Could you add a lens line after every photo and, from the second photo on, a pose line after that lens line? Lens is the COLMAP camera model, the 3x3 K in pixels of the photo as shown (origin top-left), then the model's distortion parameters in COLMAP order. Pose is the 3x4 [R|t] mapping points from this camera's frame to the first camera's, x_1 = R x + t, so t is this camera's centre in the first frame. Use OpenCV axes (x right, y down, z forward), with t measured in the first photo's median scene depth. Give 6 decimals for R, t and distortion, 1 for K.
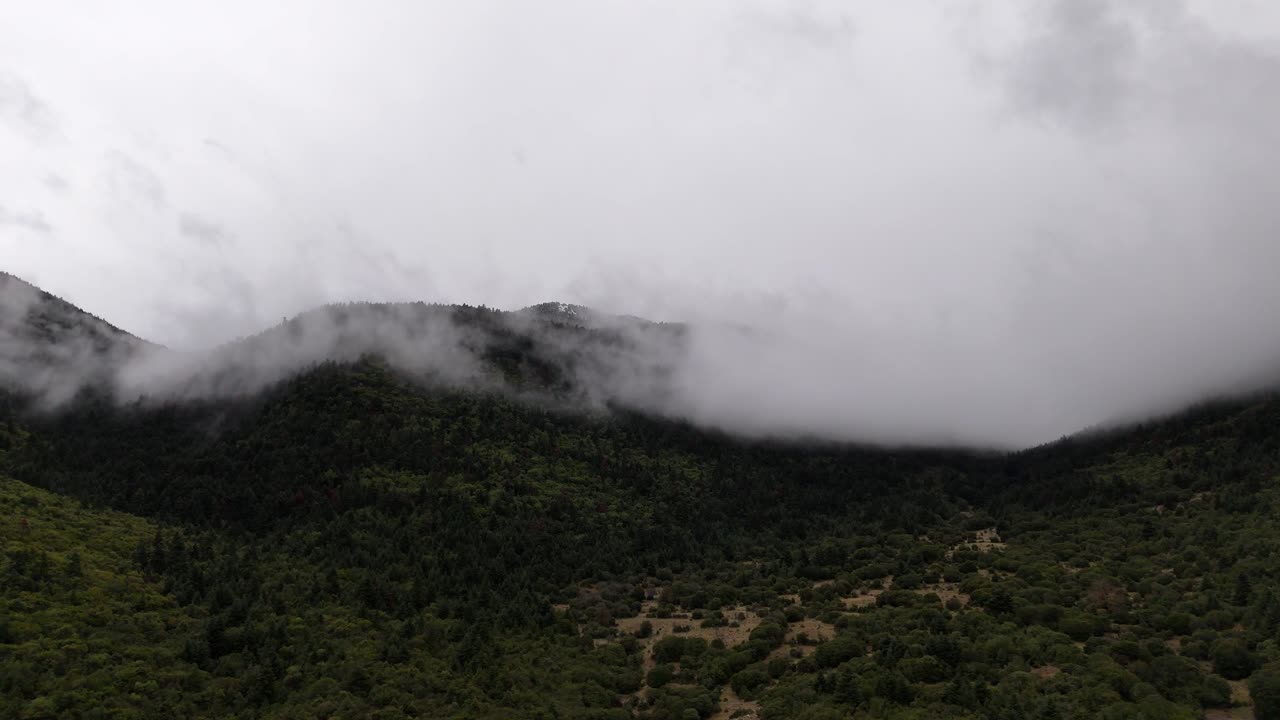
lens RADIAL K [[968.5, 0, 640.0], [0, 968.5, 360.0], [0, 0, 1]] dist [0.136550, -0.114194]
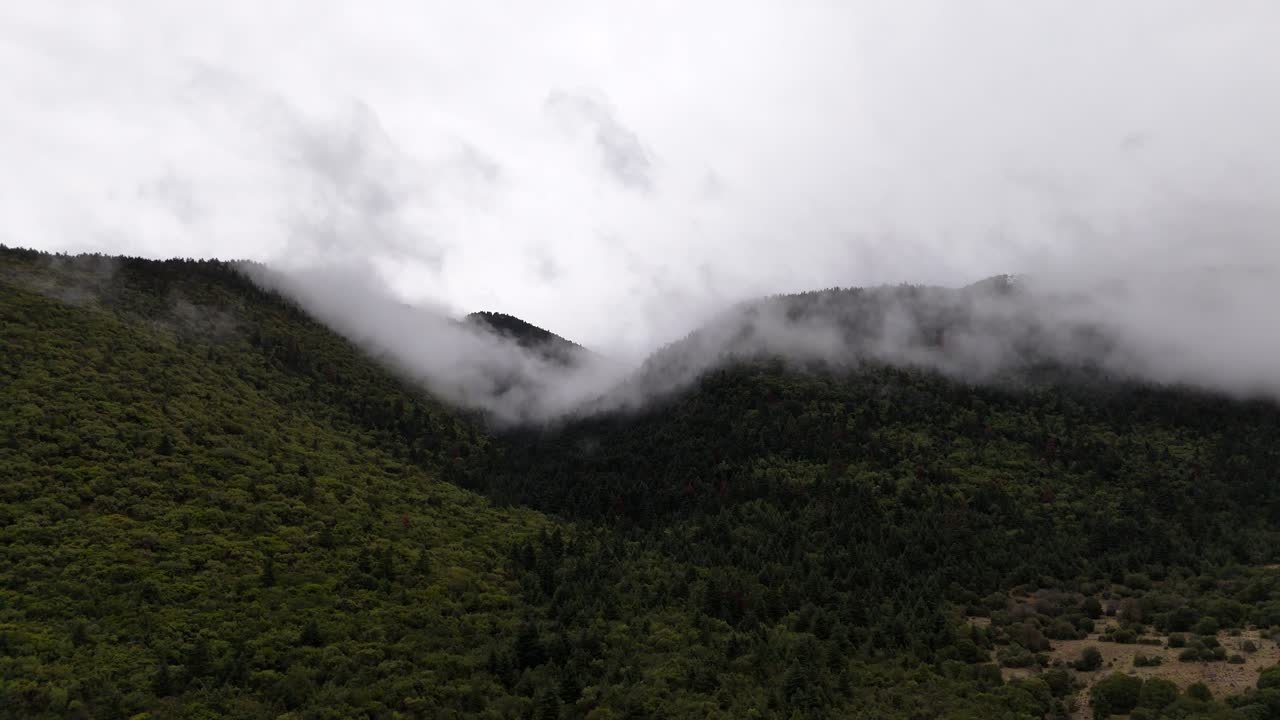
lens RADIAL K [[968.5, 0, 640.0], [0, 968.5, 360.0], [0, 0, 1]] dist [0.136550, -0.114194]
pose [[0.893277, -0.094545, -0.439451, 0.033148], [0.095318, 0.995239, -0.020367, 0.025788], [0.439284, -0.023694, 0.898036, 0.128323]]
